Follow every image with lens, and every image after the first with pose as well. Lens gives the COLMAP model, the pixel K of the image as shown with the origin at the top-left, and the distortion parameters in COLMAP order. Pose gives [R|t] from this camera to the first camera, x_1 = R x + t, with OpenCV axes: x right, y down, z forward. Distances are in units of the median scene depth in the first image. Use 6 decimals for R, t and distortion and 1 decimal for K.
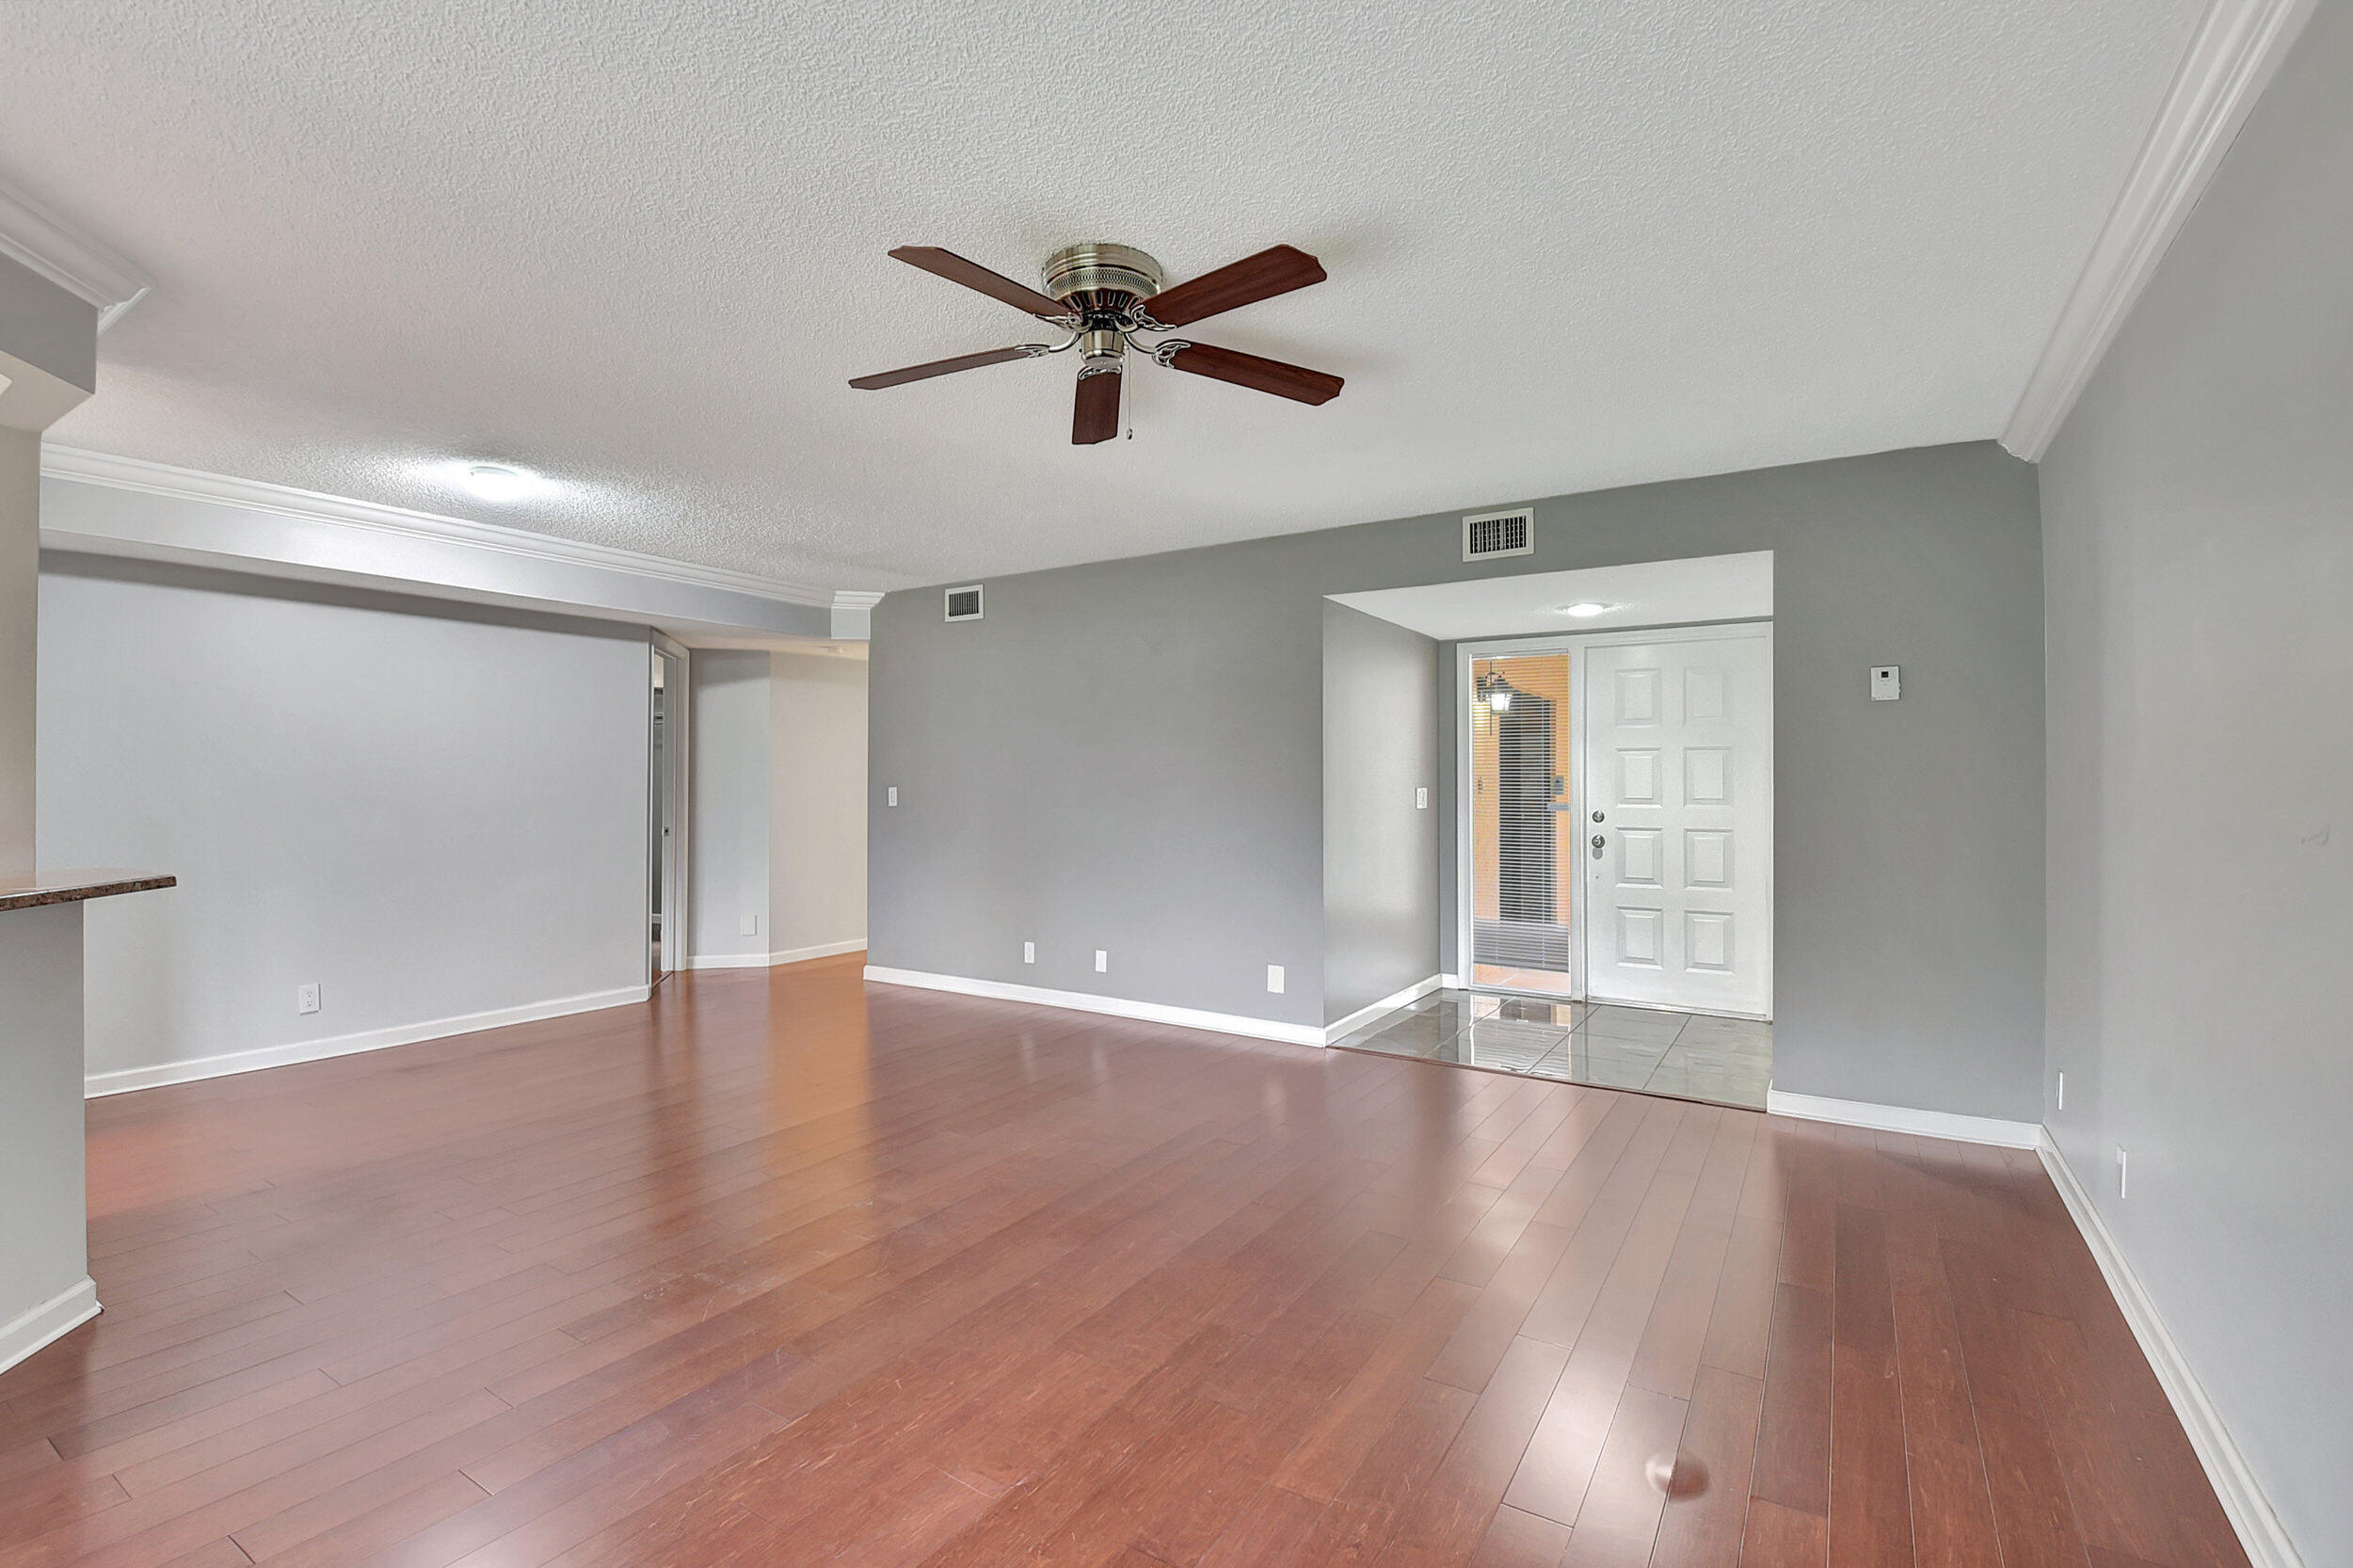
lens RADIAL K [[1027.1, 0, 1161.6], [0, 1027.1, 773.0], [0, 0, 1]] dist [-0.011429, -0.010466]
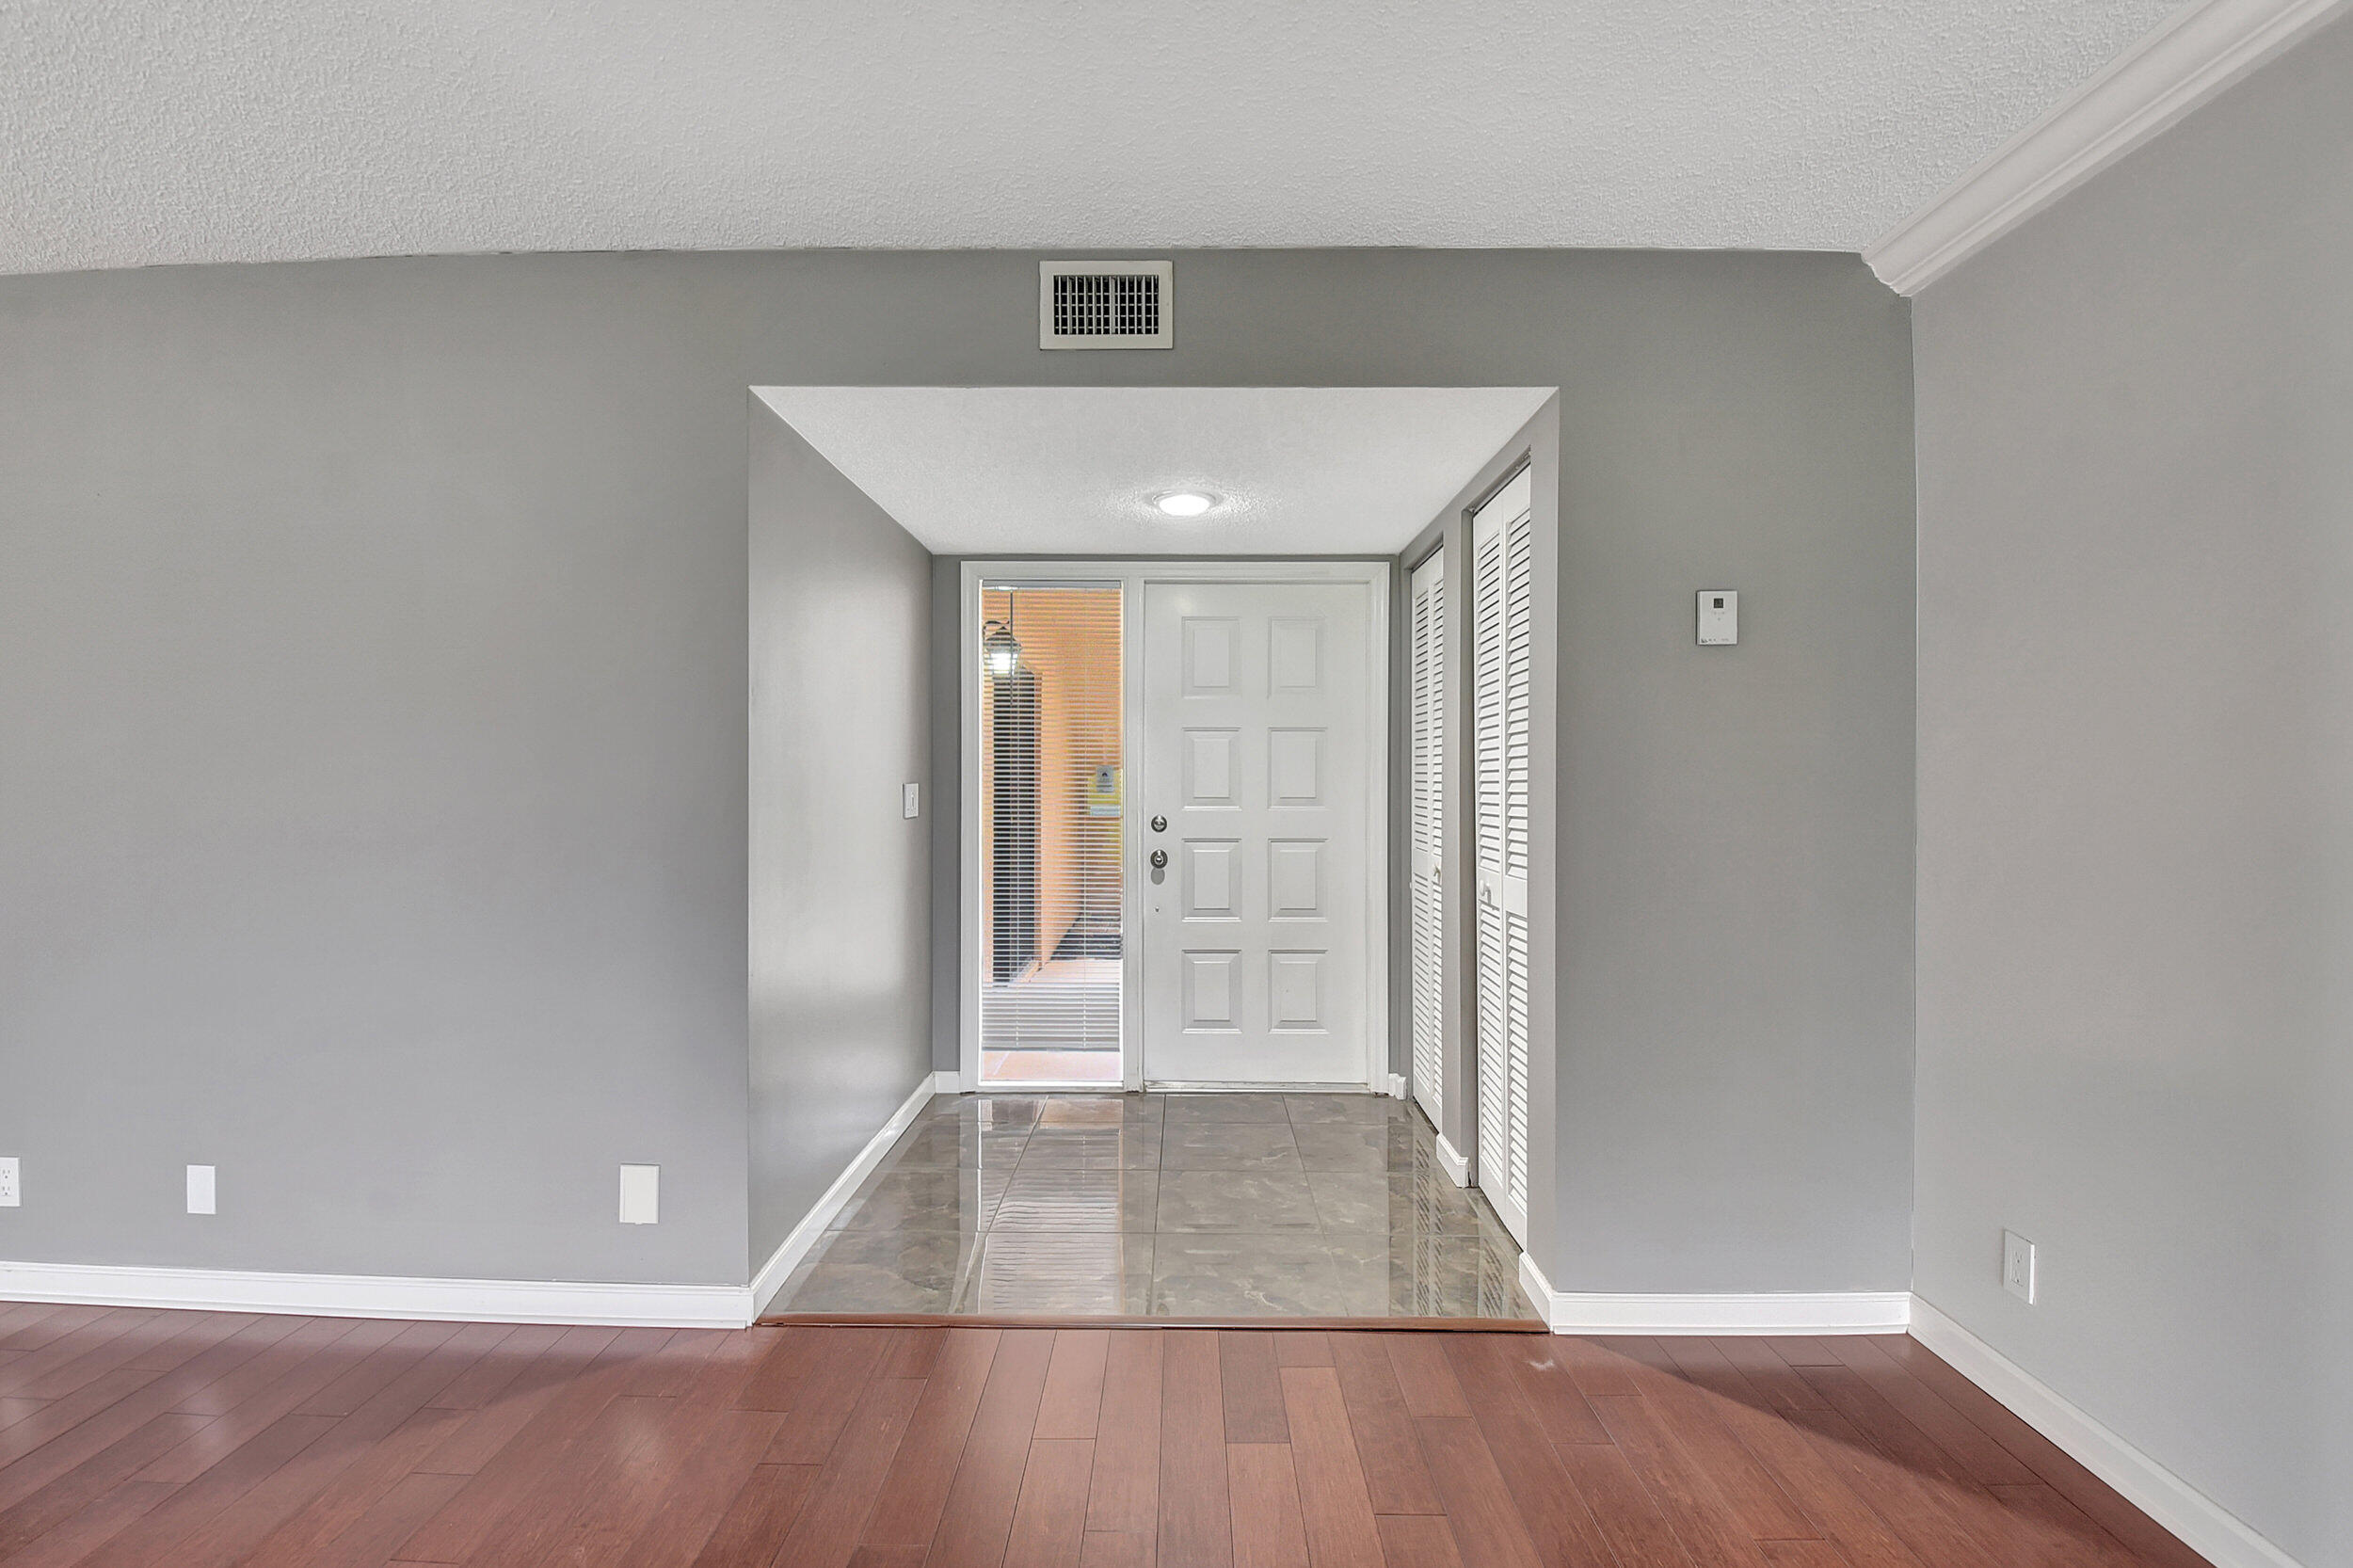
lens RADIAL K [[1027.1, 0, 1162.7], [0, 1027.1, 770.1], [0, 0, 1]] dist [-0.011429, -0.010466]
pose [[0.850585, 0.004026, 0.525821, 0.059488], [-0.006370, 0.999976, 0.002648, 0.003975], [-0.525798, -0.005602, 0.850591, 0.414381]]
